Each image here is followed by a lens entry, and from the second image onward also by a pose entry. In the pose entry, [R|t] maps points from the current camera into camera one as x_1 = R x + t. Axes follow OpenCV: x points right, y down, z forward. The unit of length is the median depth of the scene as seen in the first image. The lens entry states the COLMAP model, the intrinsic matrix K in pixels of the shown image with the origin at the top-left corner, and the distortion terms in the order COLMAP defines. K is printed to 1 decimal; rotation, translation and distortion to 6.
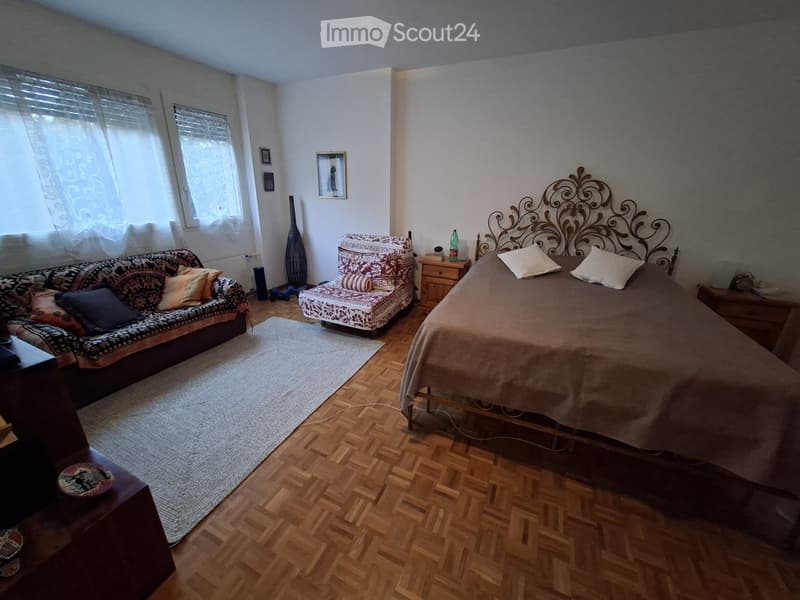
lens RADIAL K [[314.7, 0, 397.1], [0, 314.7, 293.2], [0, 0, 1]] dist [-0.008150, 0.001864]
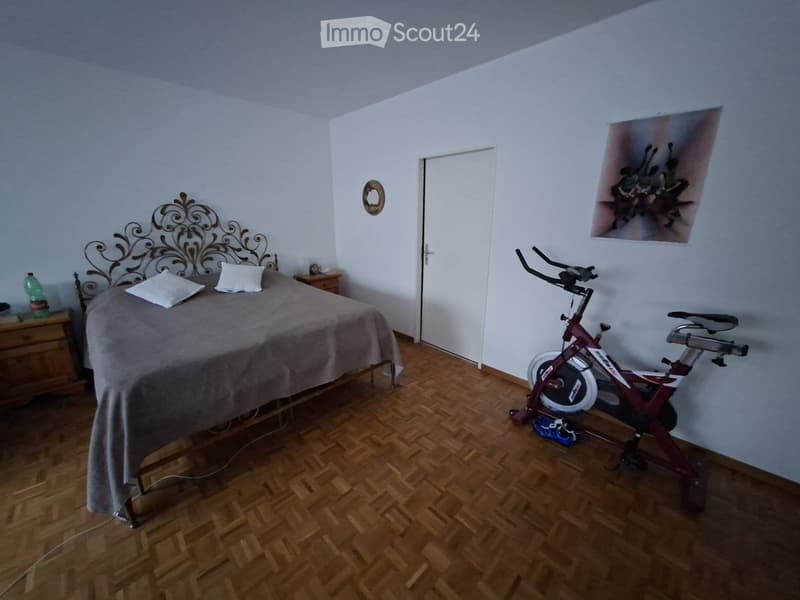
lens RADIAL K [[314.7, 0, 396.0], [0, 314.7, 292.8], [0, 0, 1]] dist [-0.008150, 0.001864]
pose [[0.359481, -0.245666, 0.900234, -0.205342], [0.302418, 0.943327, 0.136664, -0.011280], [-0.882789, 0.223119, 0.413402, 0.004459]]
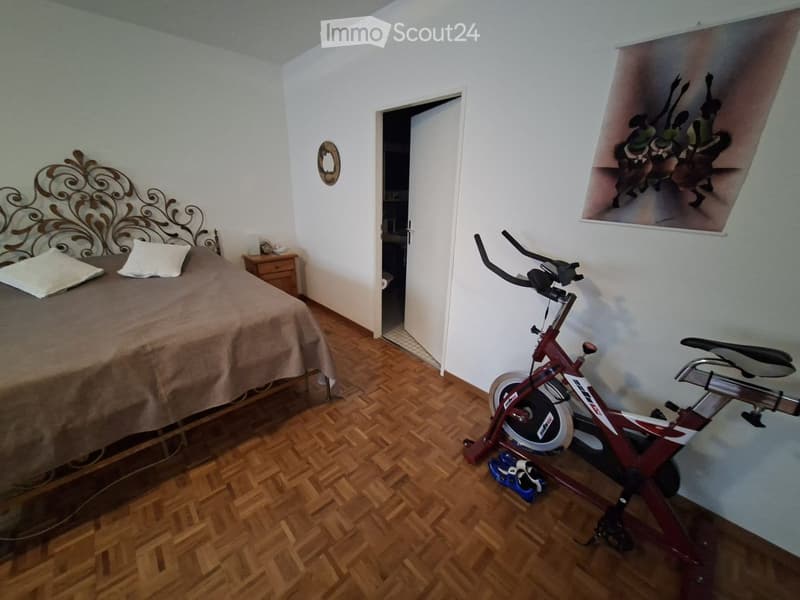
lens RADIAL K [[314.7, 0, 397.2], [0, 314.7, 294.8], [0, 0, 1]] dist [-0.008150, 0.001864]
pose [[0.374279, -0.312389, 0.873114, 0.061373], [0.282913, 0.935127, 0.213301, 0.026852], [-0.883106, 0.167181, 0.438377, -0.066680]]
